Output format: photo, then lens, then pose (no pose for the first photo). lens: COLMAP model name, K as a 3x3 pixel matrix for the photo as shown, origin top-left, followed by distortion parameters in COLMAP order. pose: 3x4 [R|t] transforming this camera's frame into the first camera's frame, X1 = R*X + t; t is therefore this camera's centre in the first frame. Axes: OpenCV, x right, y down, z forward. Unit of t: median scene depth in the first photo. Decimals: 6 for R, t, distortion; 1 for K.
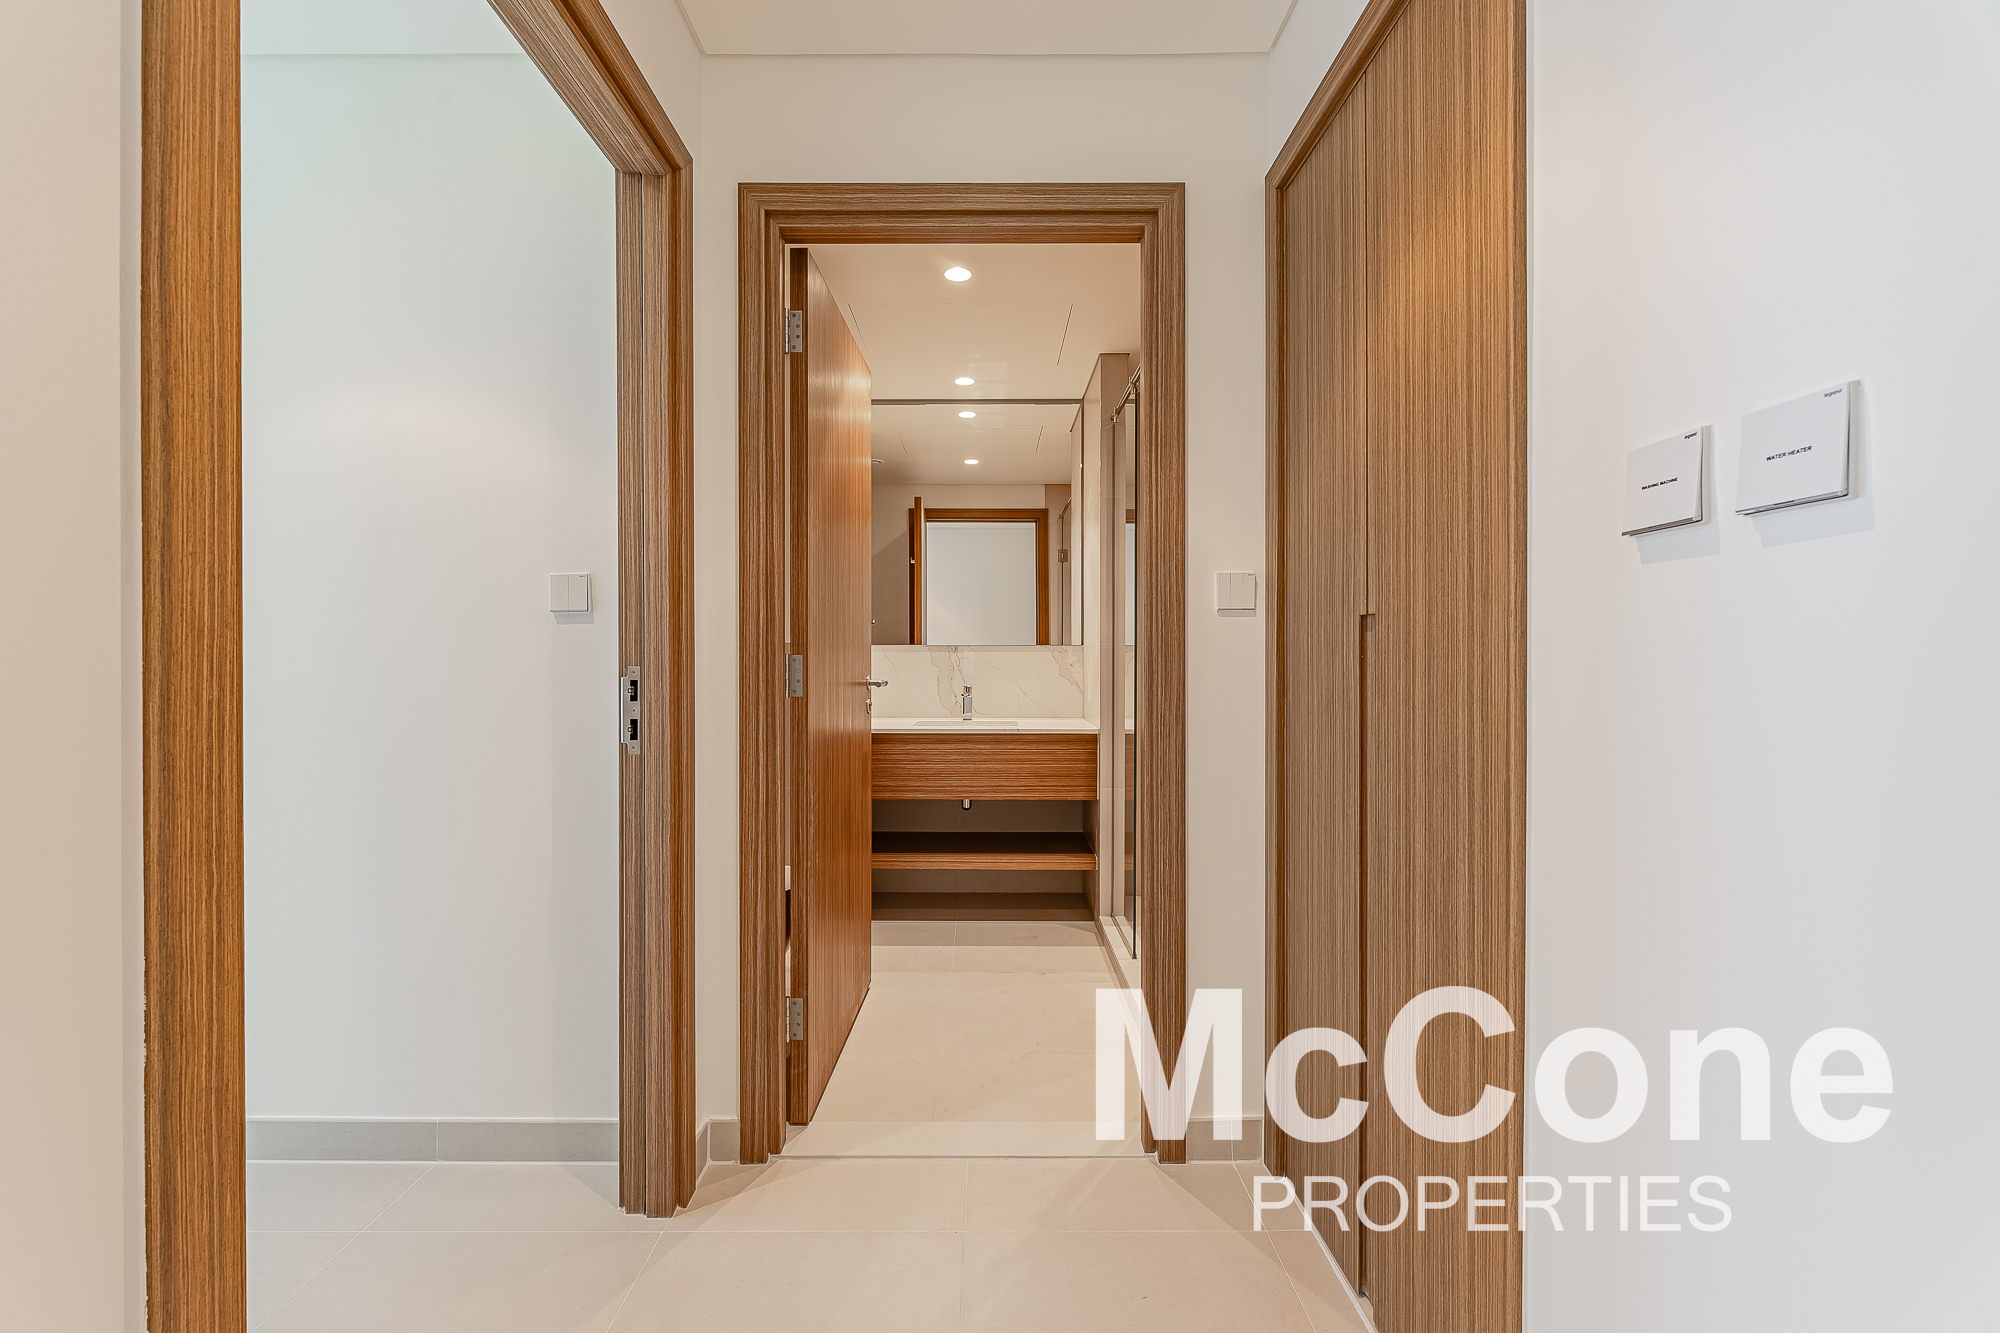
lens RADIAL K [[814.3, 0, 1005.7], [0, 814.3, 662.2], [0, 0, 1]] dist [0.003655, -0.002596]
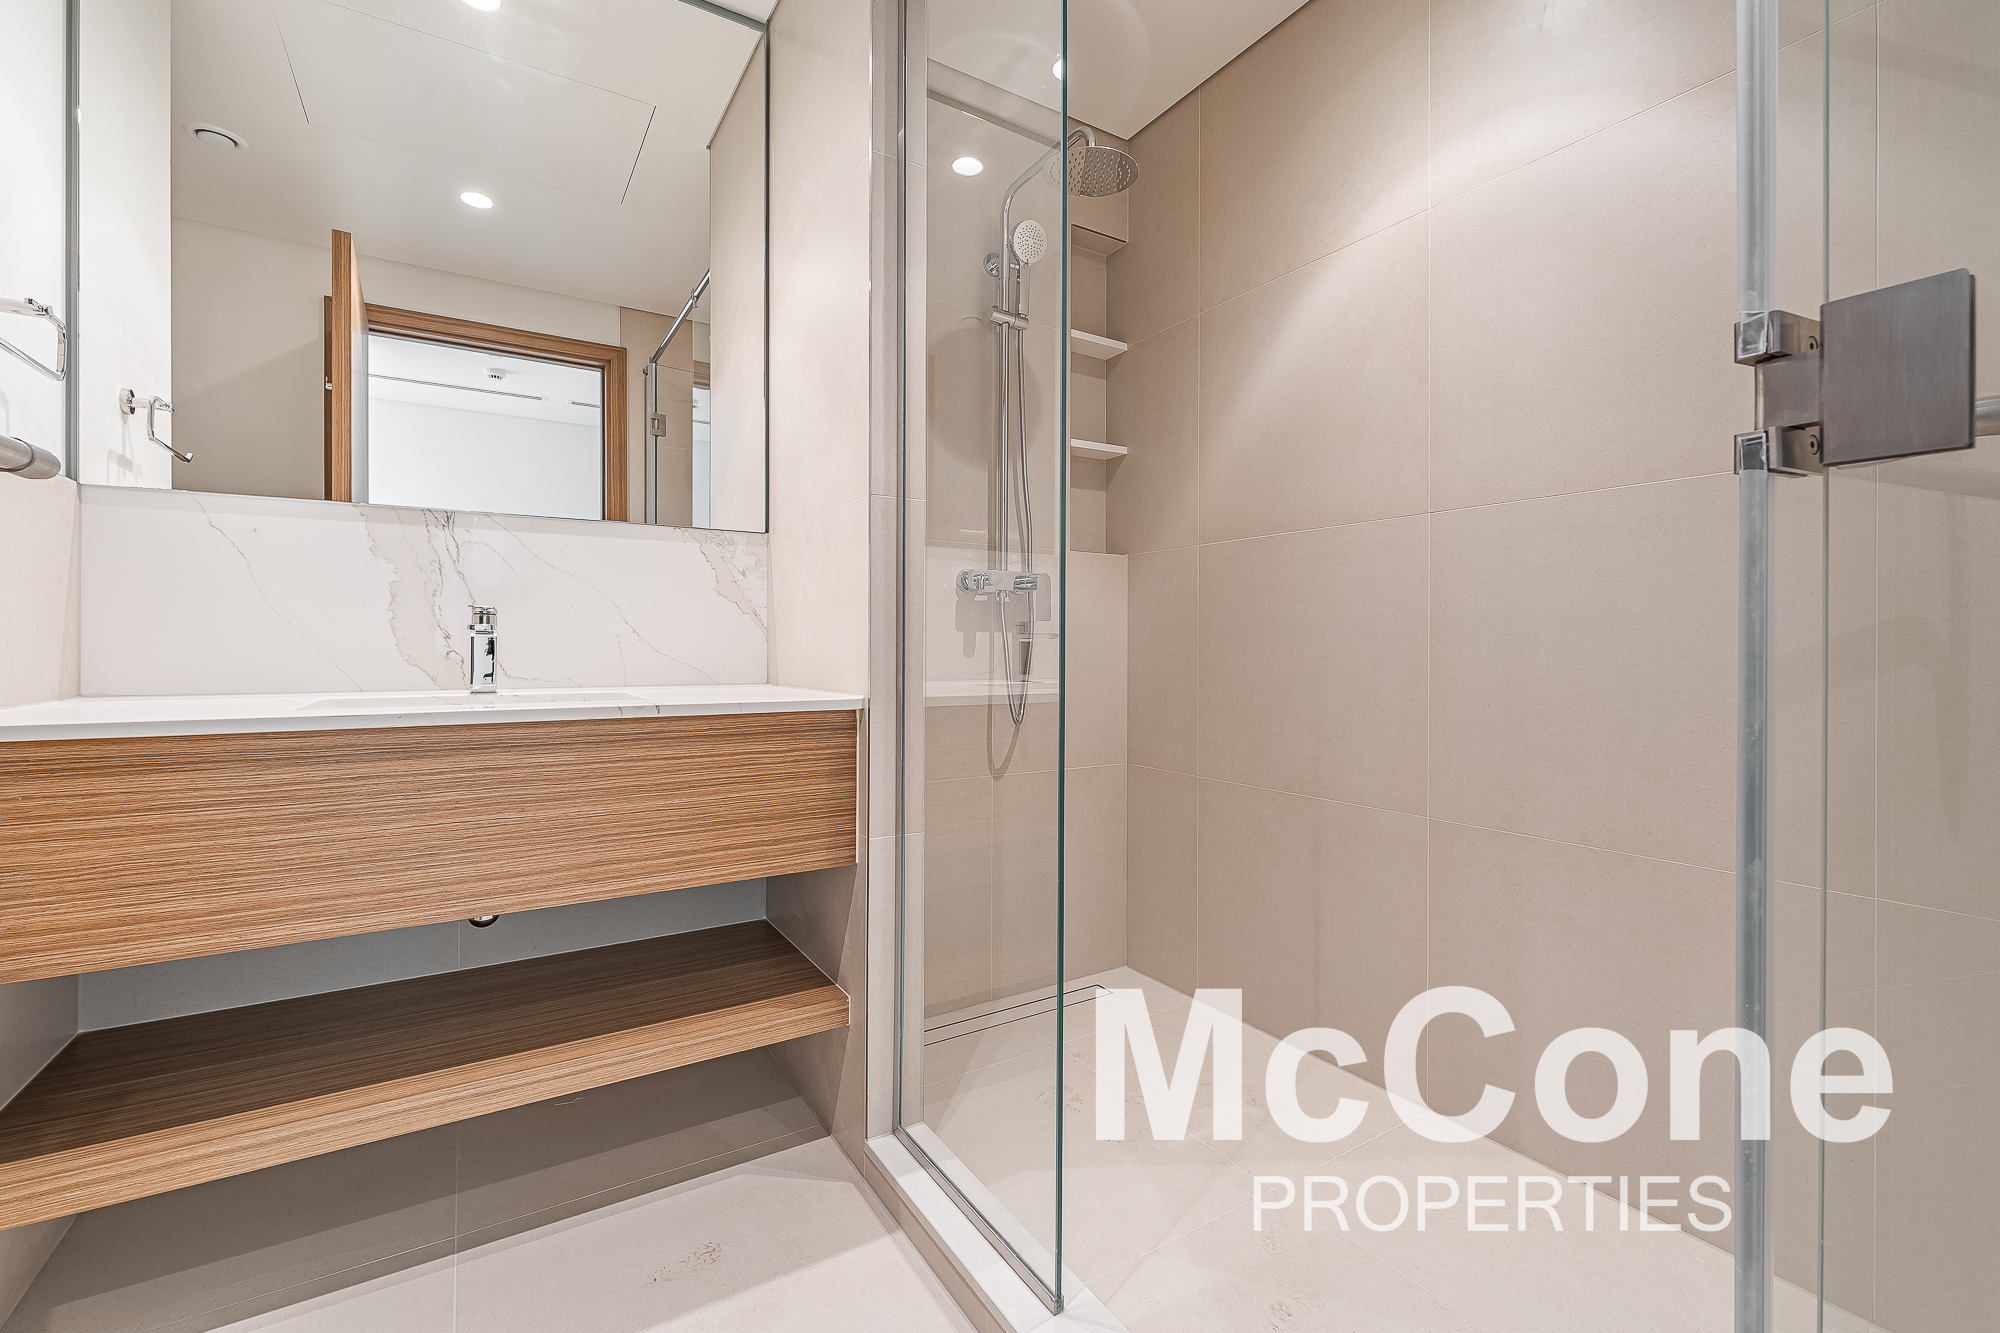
lens RADIAL K [[814.3, 0, 1008.6], [0, 814.3, 657.4], [0, 0, 1]] dist [0.003655, -0.002596]
pose [[0.846272, 0.002083, 0.532747, -0.044236], [-0.004973, 0.999980, 0.003990, 0.053372], [-0.532728, -0.006026, 0.846265, 0.549526]]
